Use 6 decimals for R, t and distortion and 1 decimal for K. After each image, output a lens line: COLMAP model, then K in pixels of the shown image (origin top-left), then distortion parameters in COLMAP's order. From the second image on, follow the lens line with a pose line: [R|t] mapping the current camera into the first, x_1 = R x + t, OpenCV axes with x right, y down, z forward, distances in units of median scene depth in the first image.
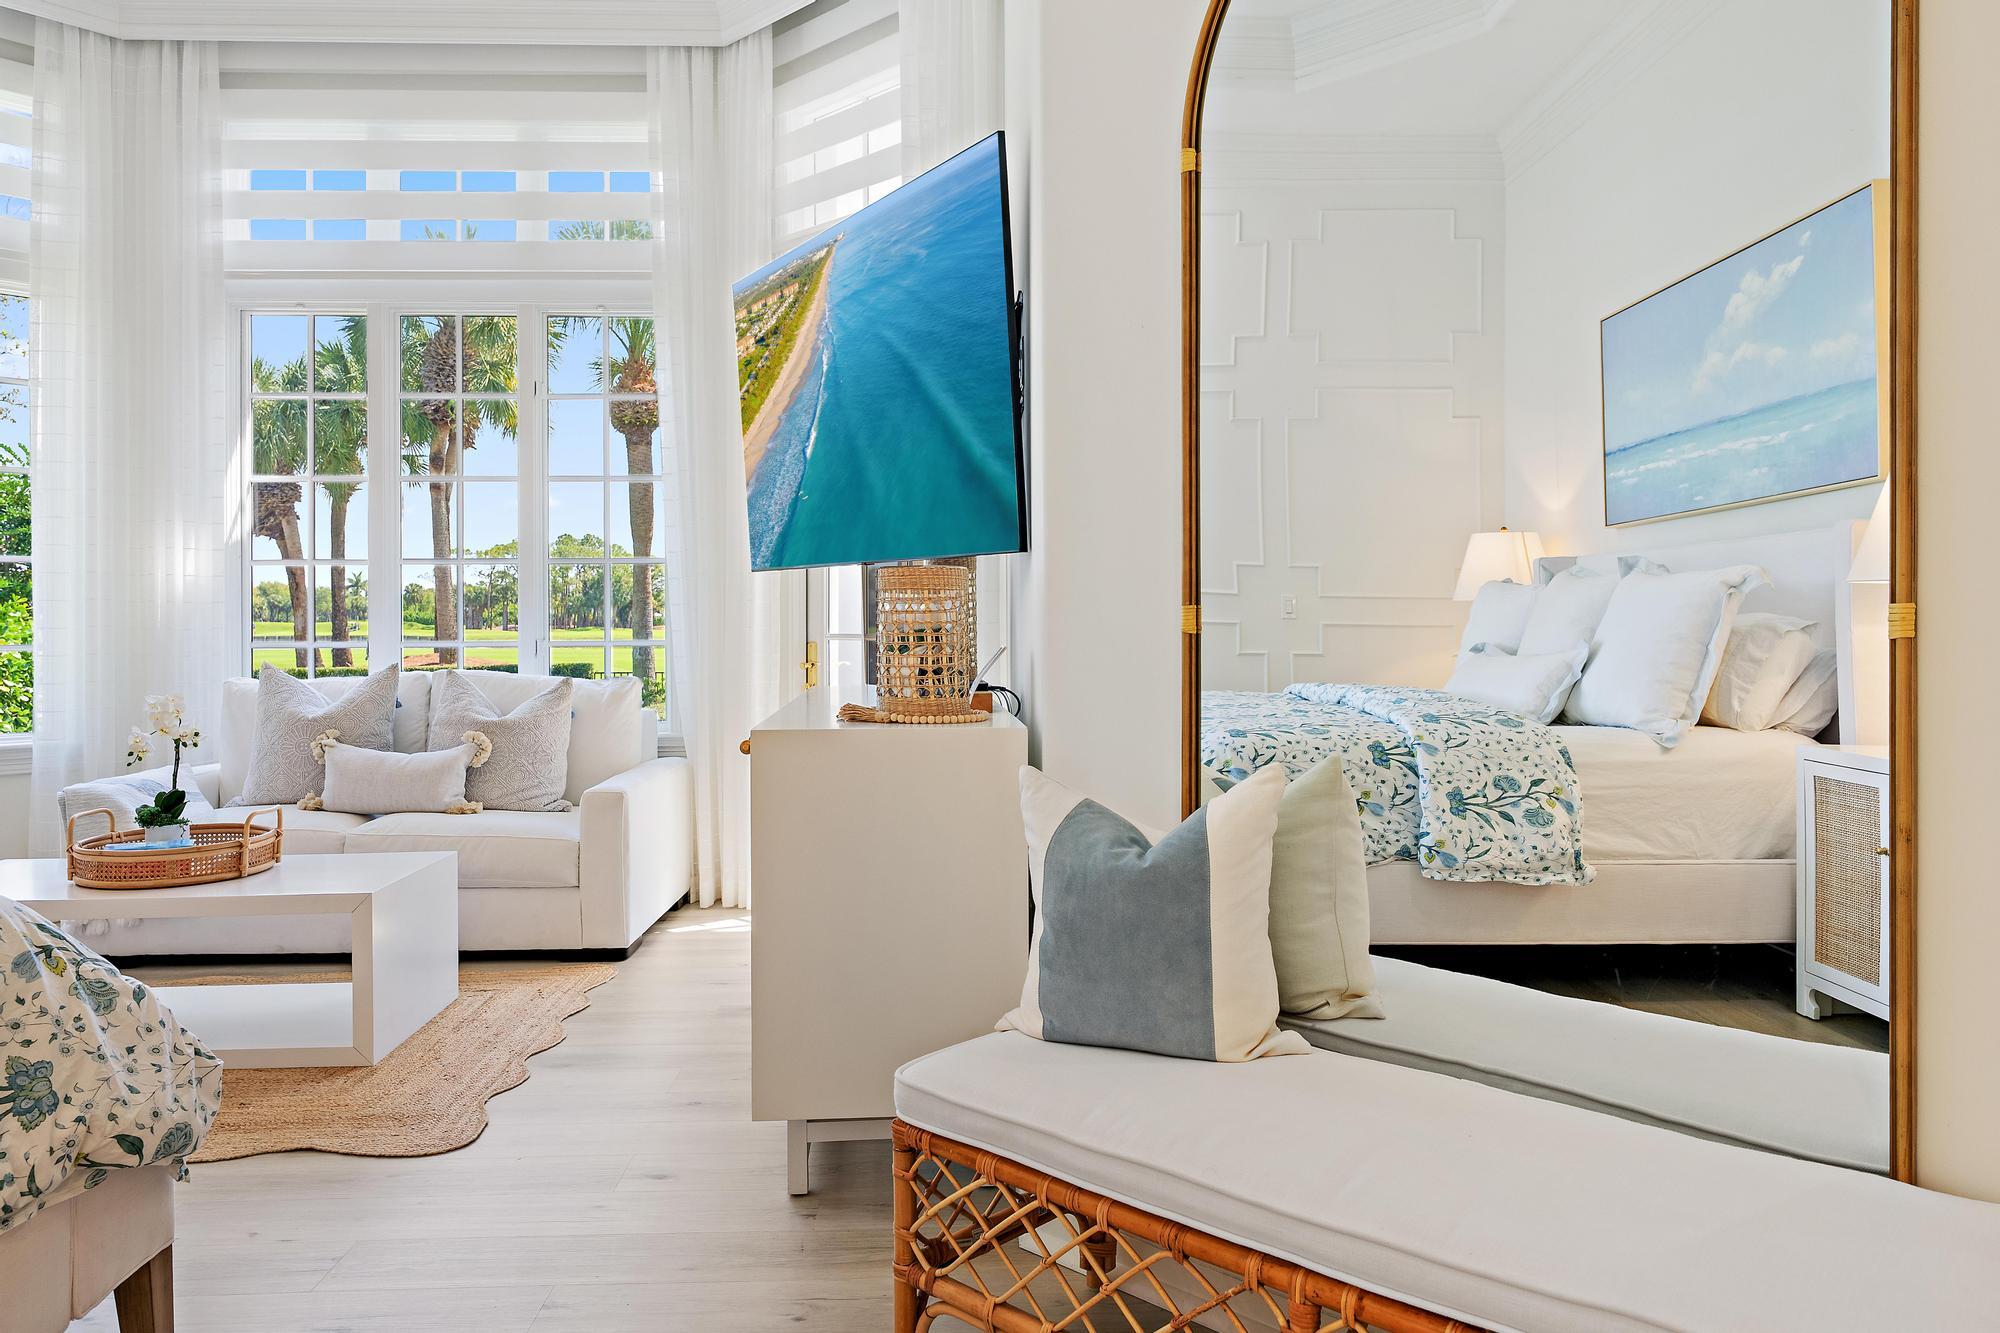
lens RADIAL K [[1333.9, 0, 1008.6], [0, 1333.9, 613.3], [0, 0, 1]] dist [0.005317, -0.005166]
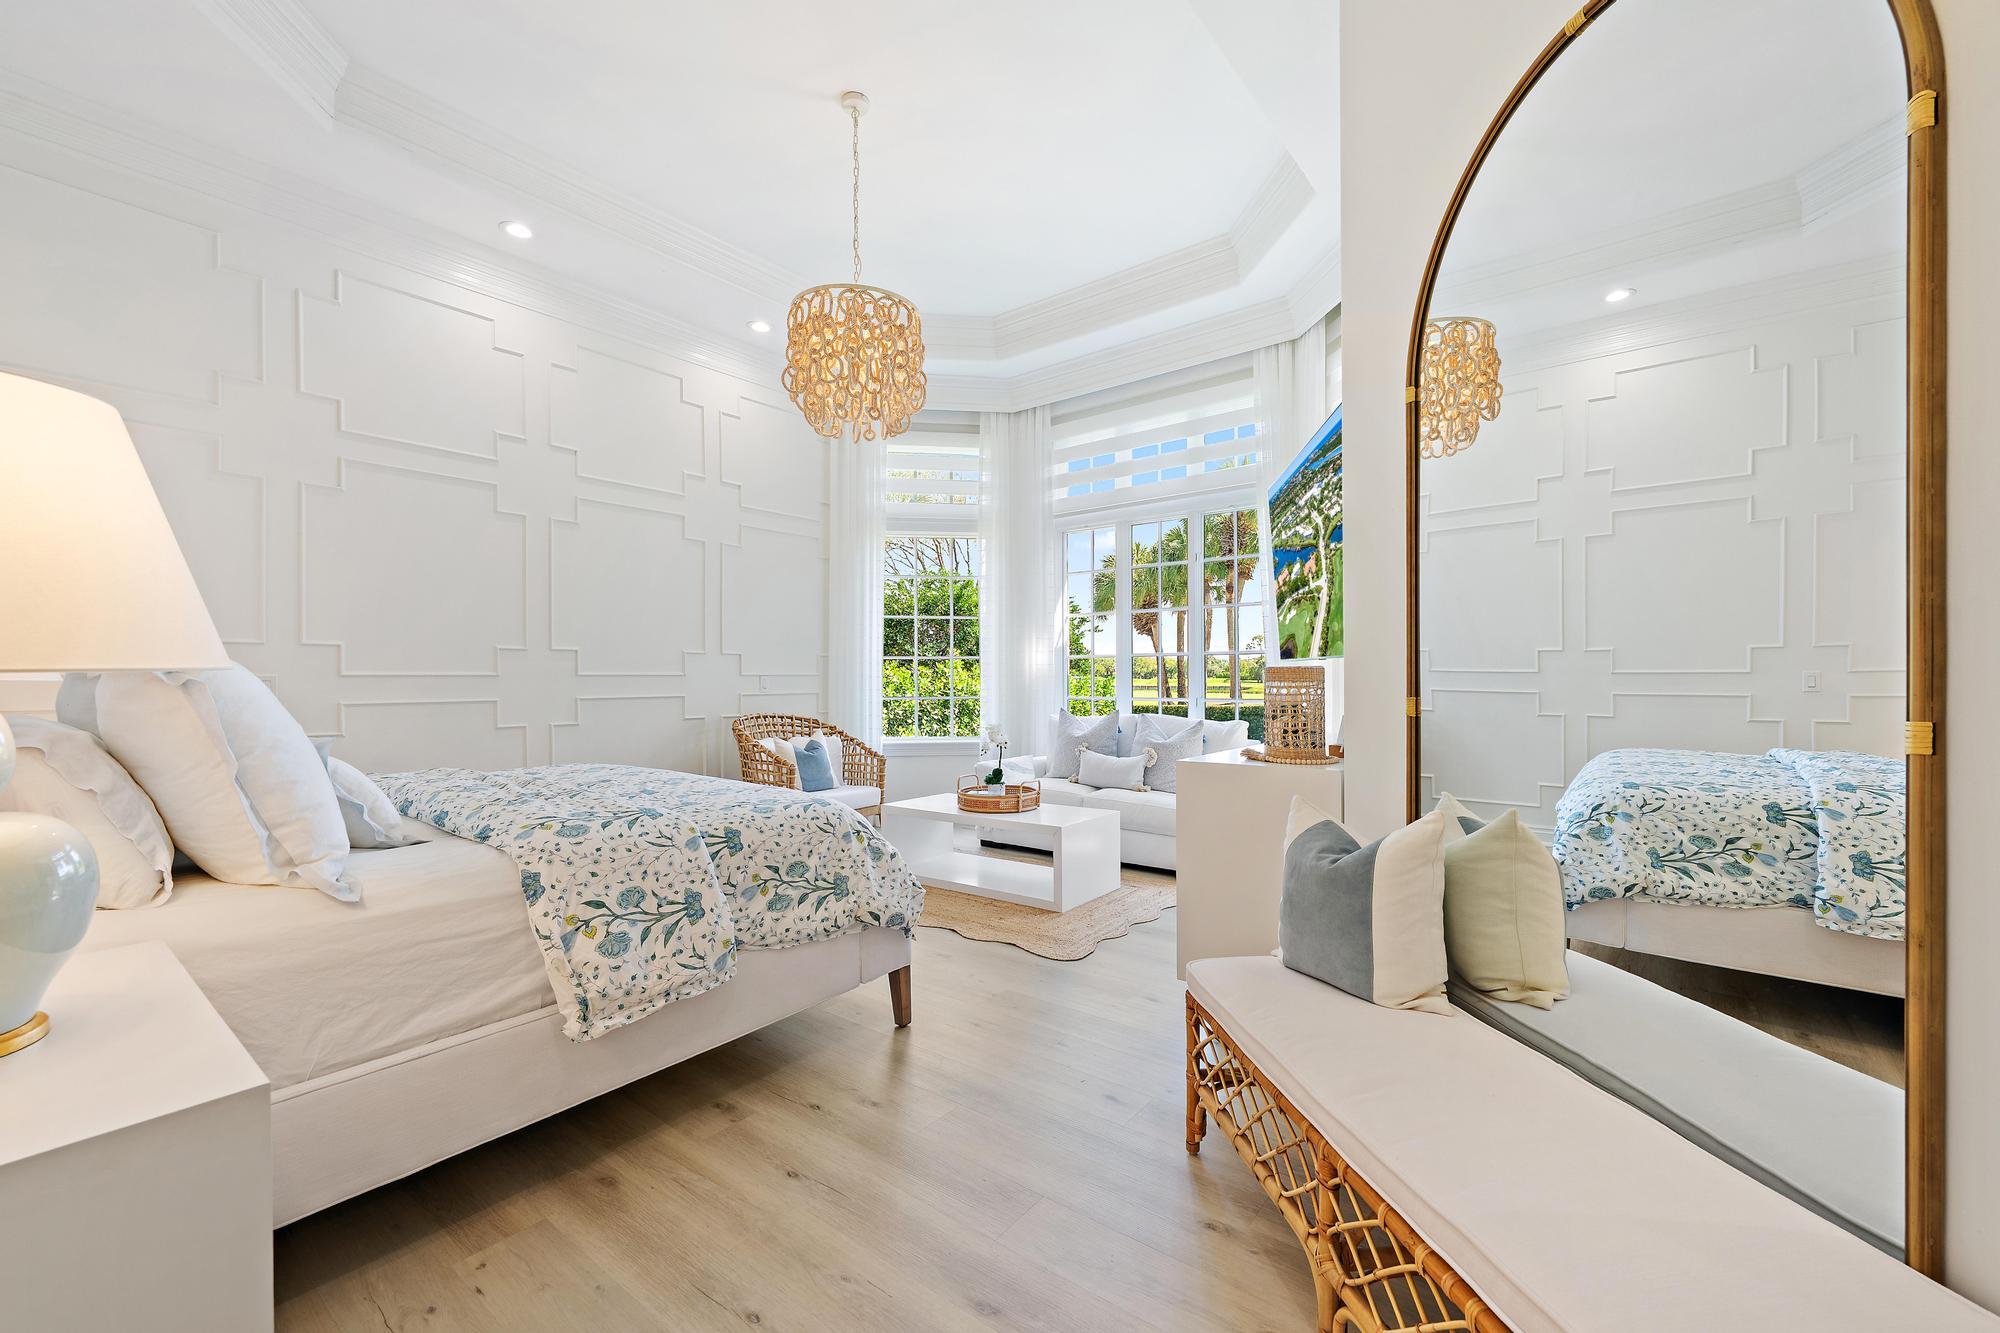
lens RADIAL K [[790.4, 0, 985.7], [0, 790.4, 677.2], [0, 0, 1]] dist [-0.000442, 0.001020]
pose [[0.761706, -0.000973, -0.647922, 0.202092], [0.002864, 0.999994, 0.001866, -0.018260], [0.647916, -0.003277, 0.761704, 0.018680]]
